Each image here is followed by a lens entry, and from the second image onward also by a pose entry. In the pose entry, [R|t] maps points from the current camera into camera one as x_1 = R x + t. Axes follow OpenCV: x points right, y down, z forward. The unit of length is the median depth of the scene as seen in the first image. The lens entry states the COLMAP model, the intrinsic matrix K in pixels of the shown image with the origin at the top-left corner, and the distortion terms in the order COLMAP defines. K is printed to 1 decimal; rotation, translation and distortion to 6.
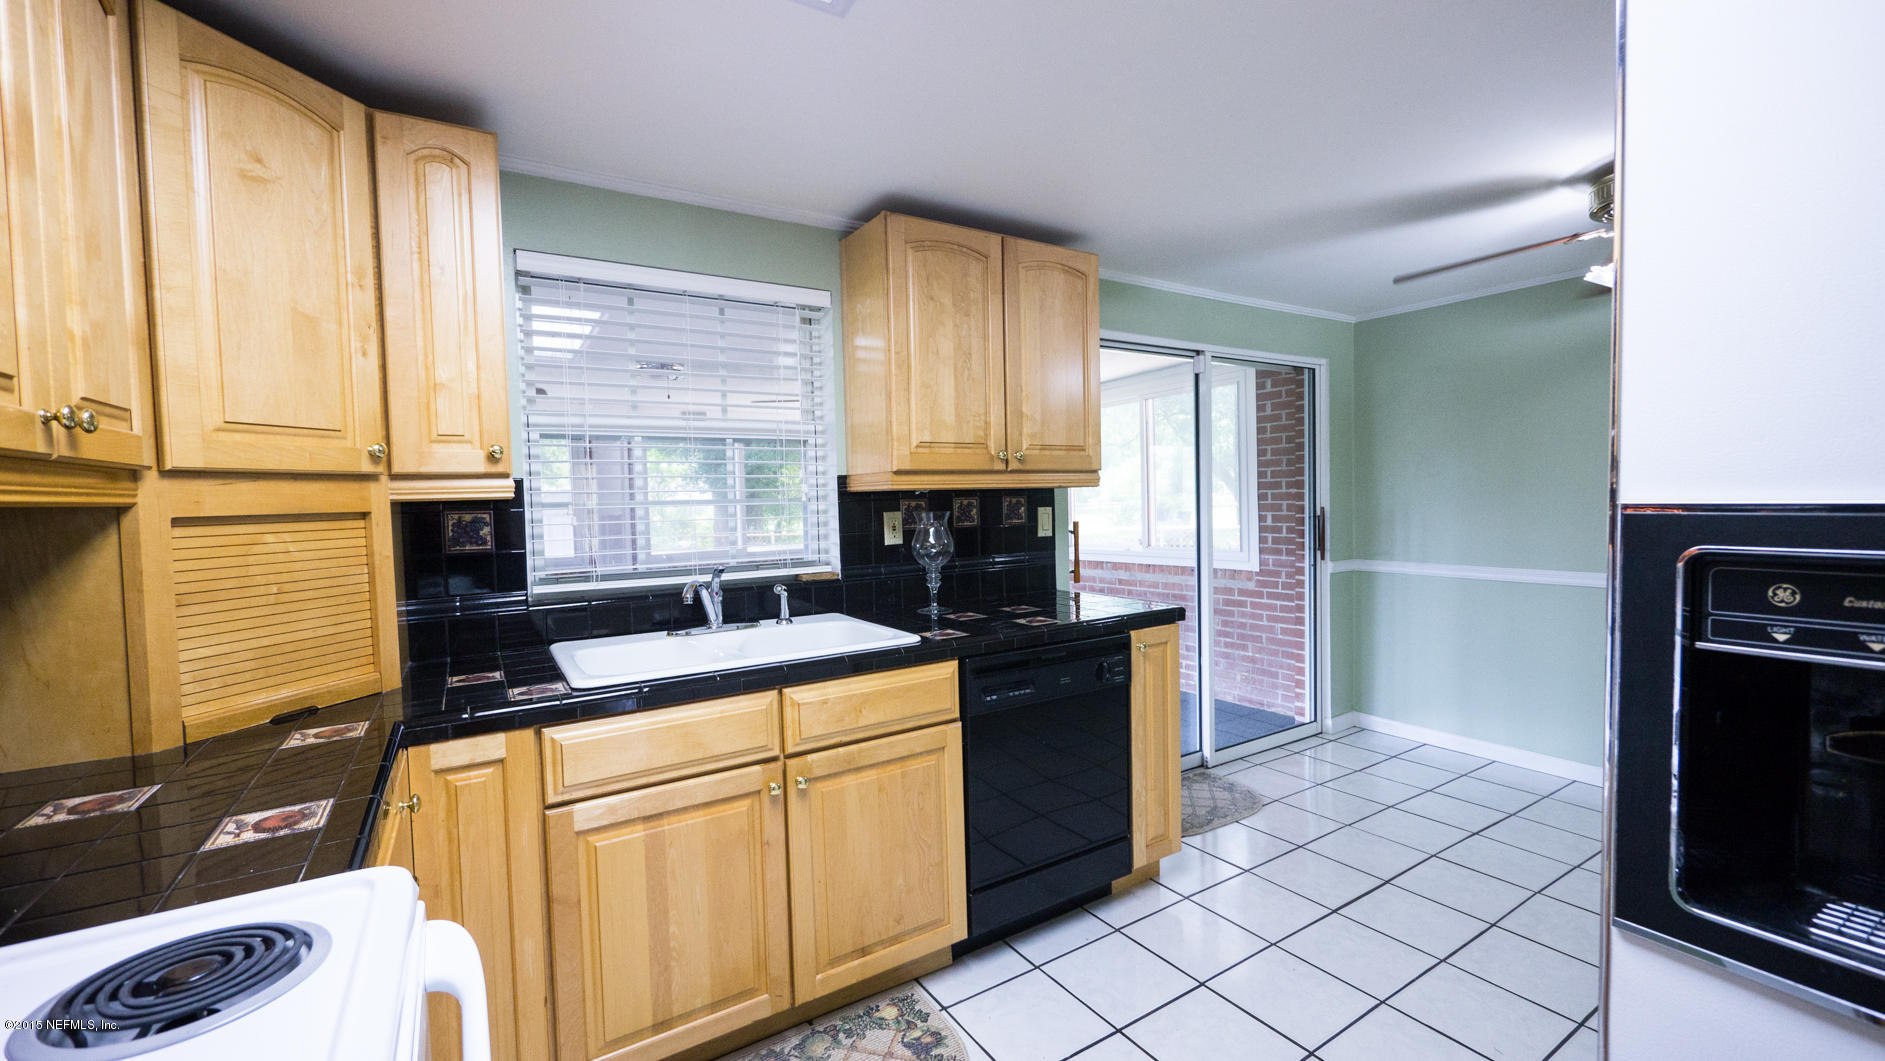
lens RADIAL K [[763.1, 0, 955.5], [0, 763.1, 530.7], [0, 0, 1]] dist [-0.002037, 0.000093]
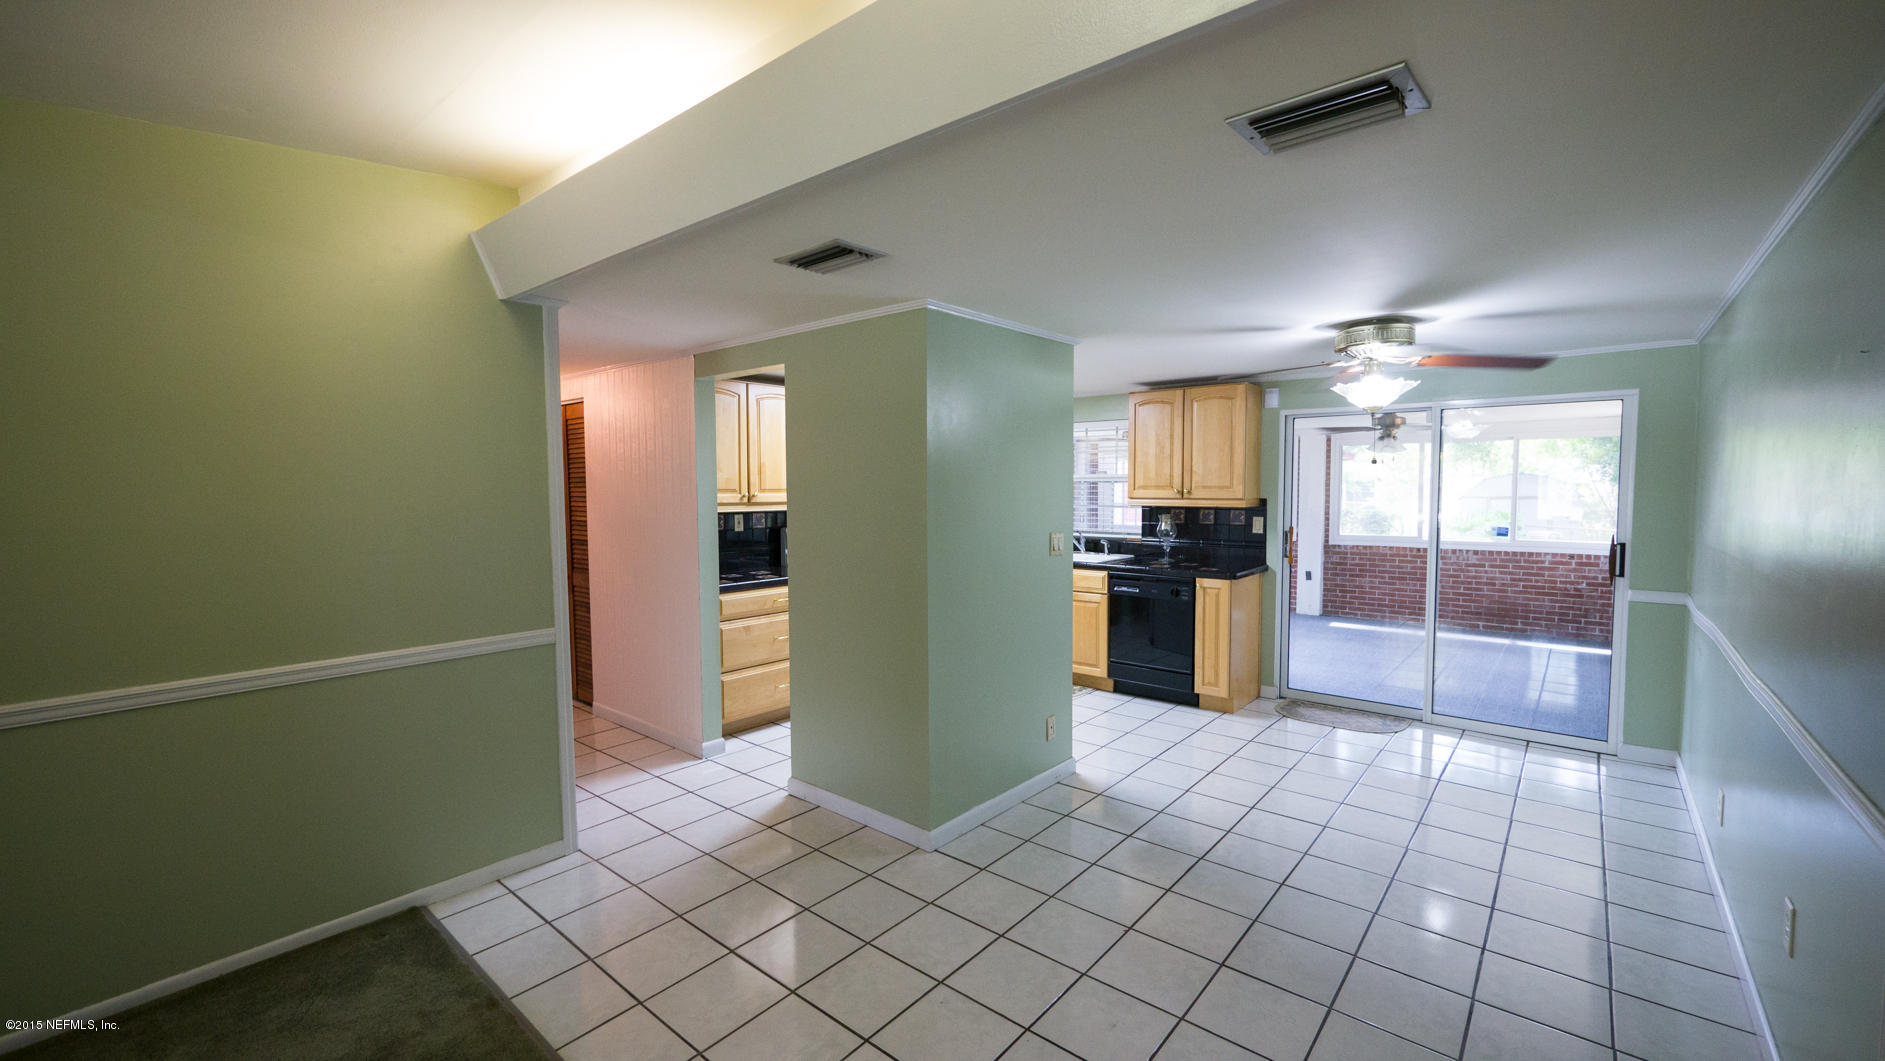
lens RADIAL K [[763.1, 0, 951.9], [0, 763.1, 529.6], [0, 0, 1]] dist [-0.002037, 0.000093]
pose [[0.302386, 0.076309, -0.950126, 2.044409], [-0.049583, 0.996700, 0.064269, -0.103266], [0.951895, 0.027676, 0.305172, -0.285379]]
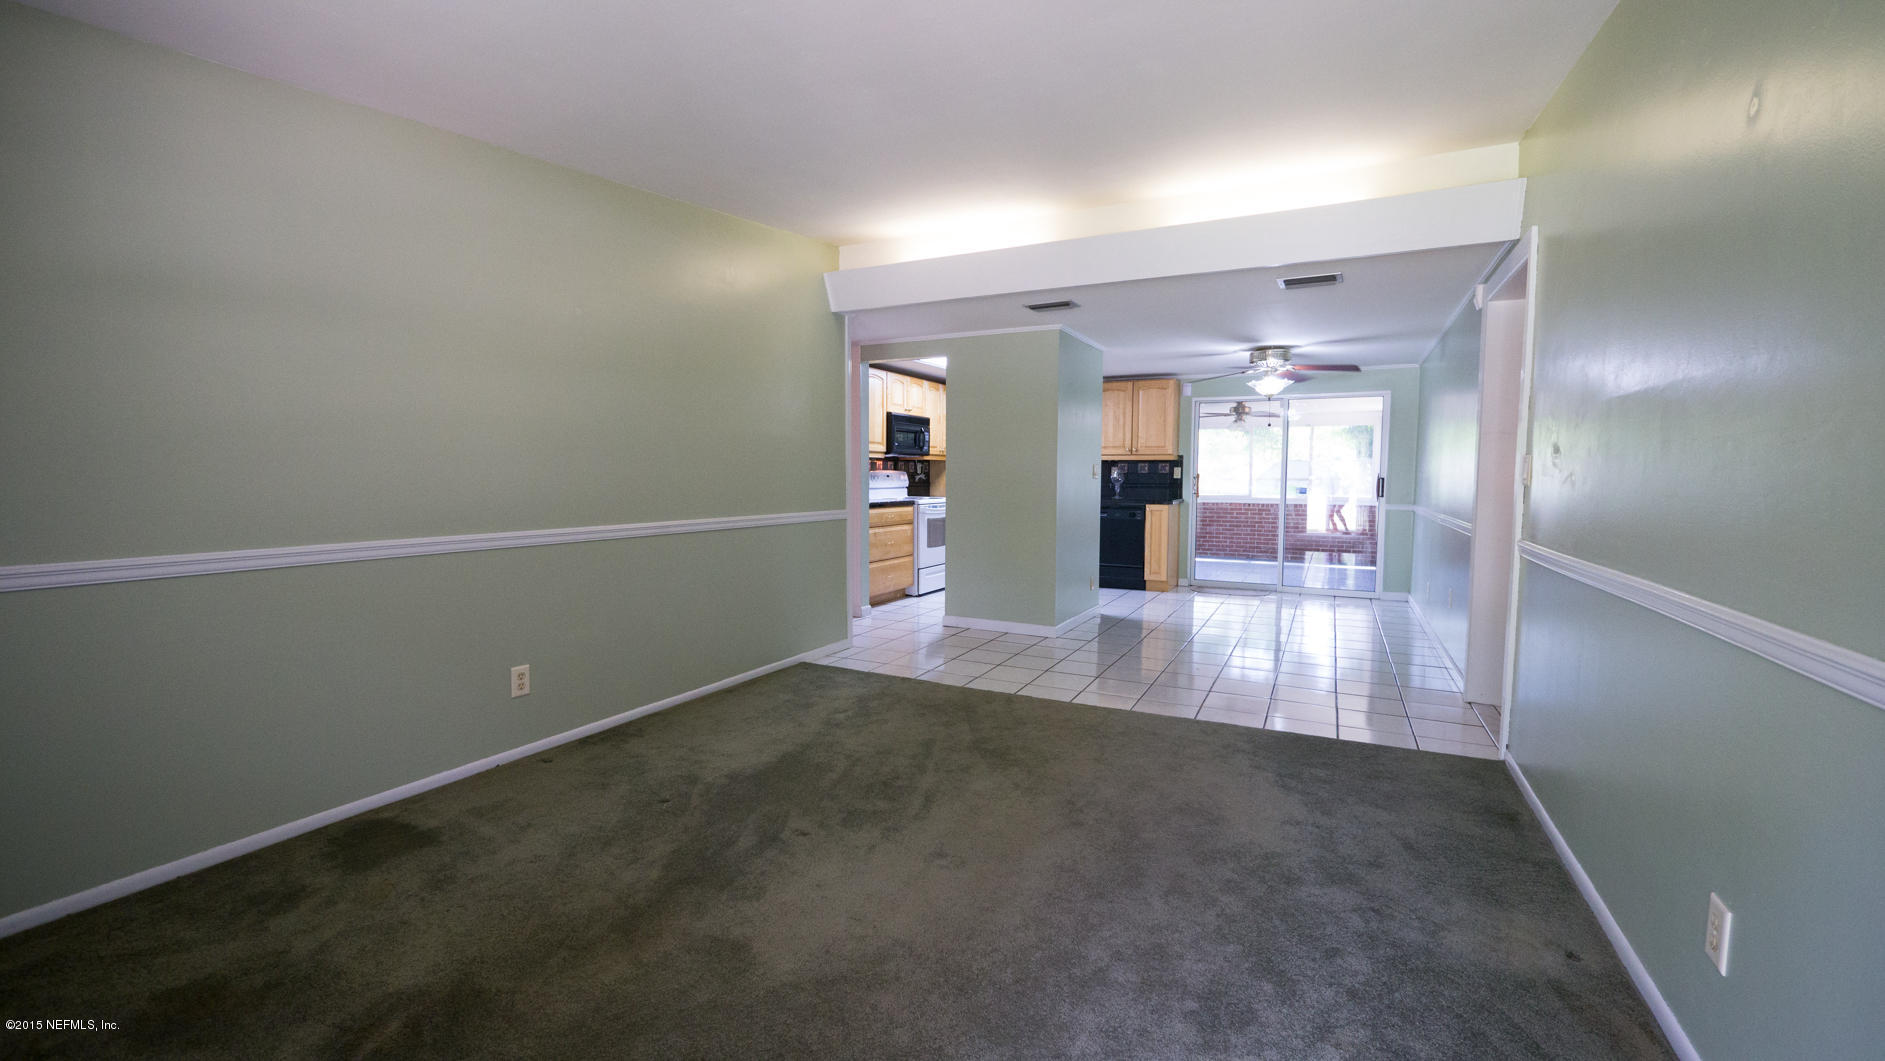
lens RADIAL K [[763.1, 0, 949.6], [0, 763.1, 533.7], [0, 0, 1]] dist [-0.002037, 0.000093]
pose [[0.507729, 0.088085, -0.857002, 2.642028], [-0.056875, 0.996016, 0.068678, 0.082023], [0.859637, 0.013872, 0.510717, -1.396525]]
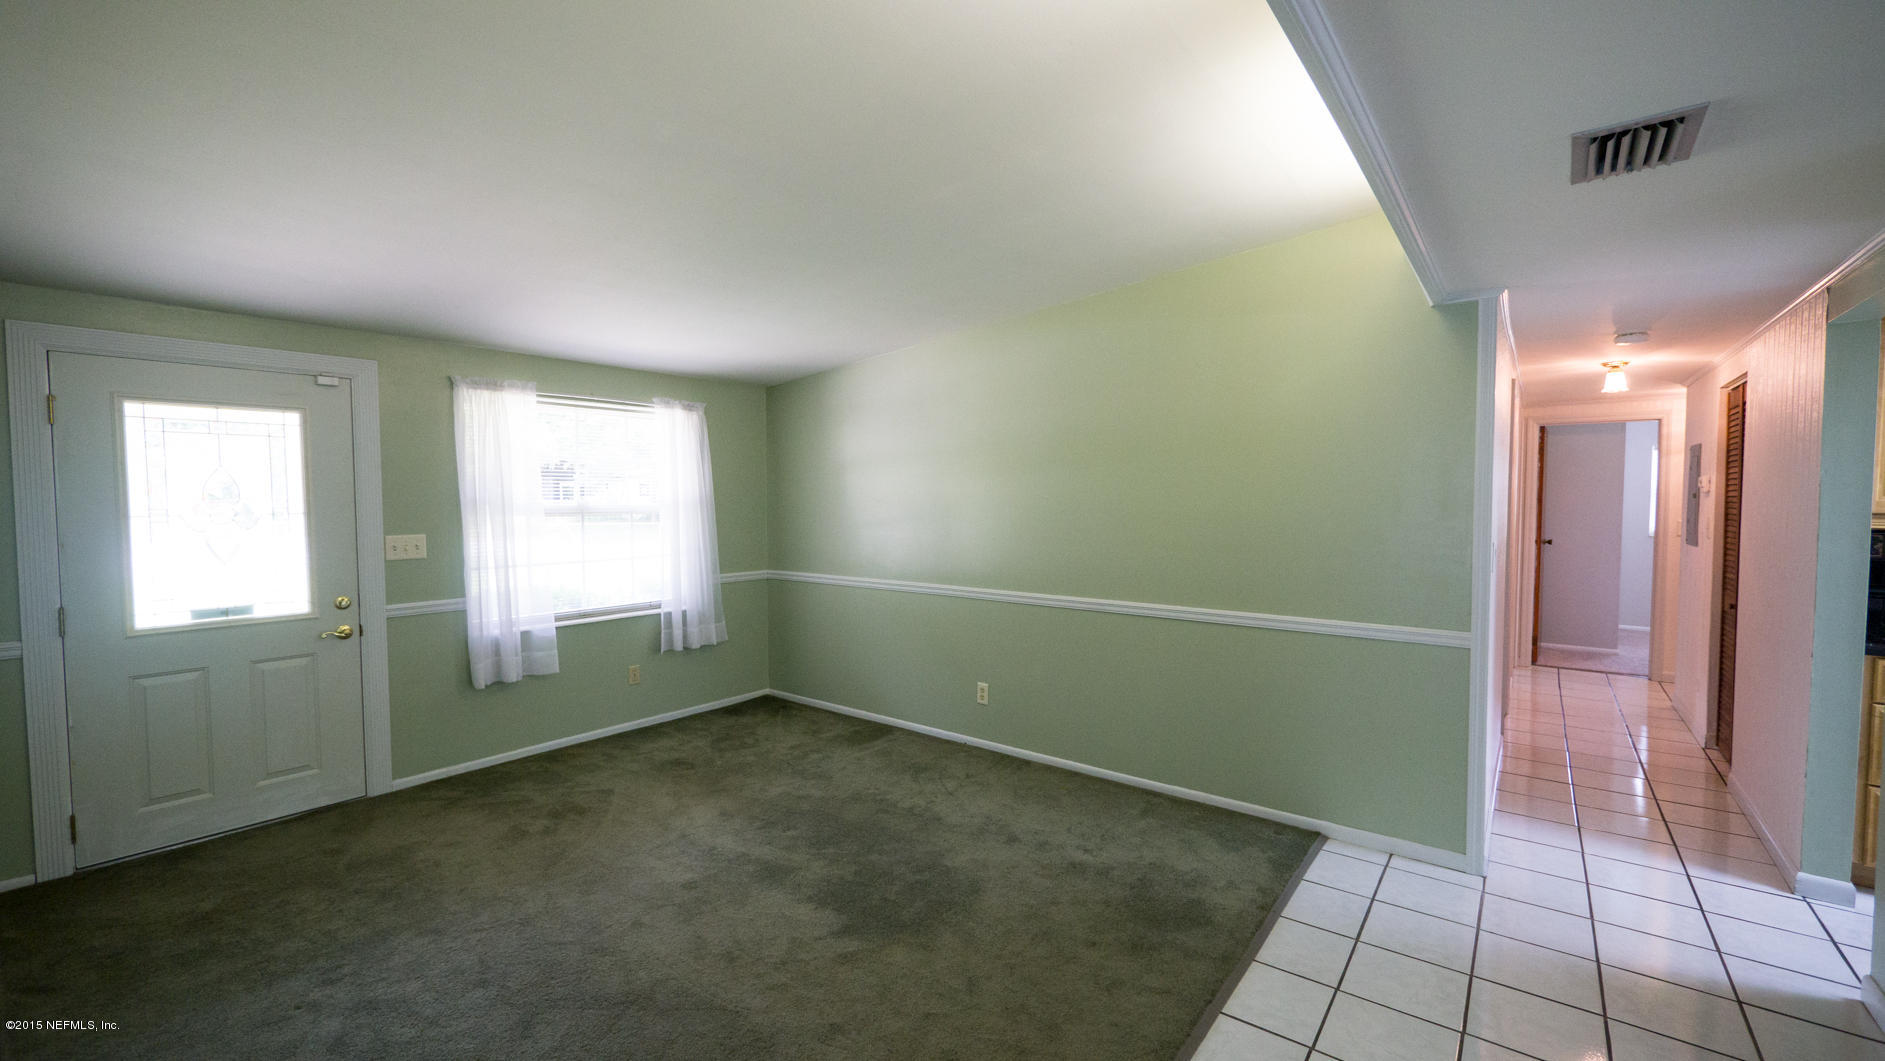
lens RADIAL K [[763.1, 0, 944.9], [0, 763.1, 528.9], [0, 0, 1]] dist [-0.002037, 0.000093]
pose [[-0.943045, 0.036038, -0.330707, 1.841855], [0.004004, 0.995272, 0.097039, -0.115132], [0.332641, 0.090188, -0.938731, 0.340871]]
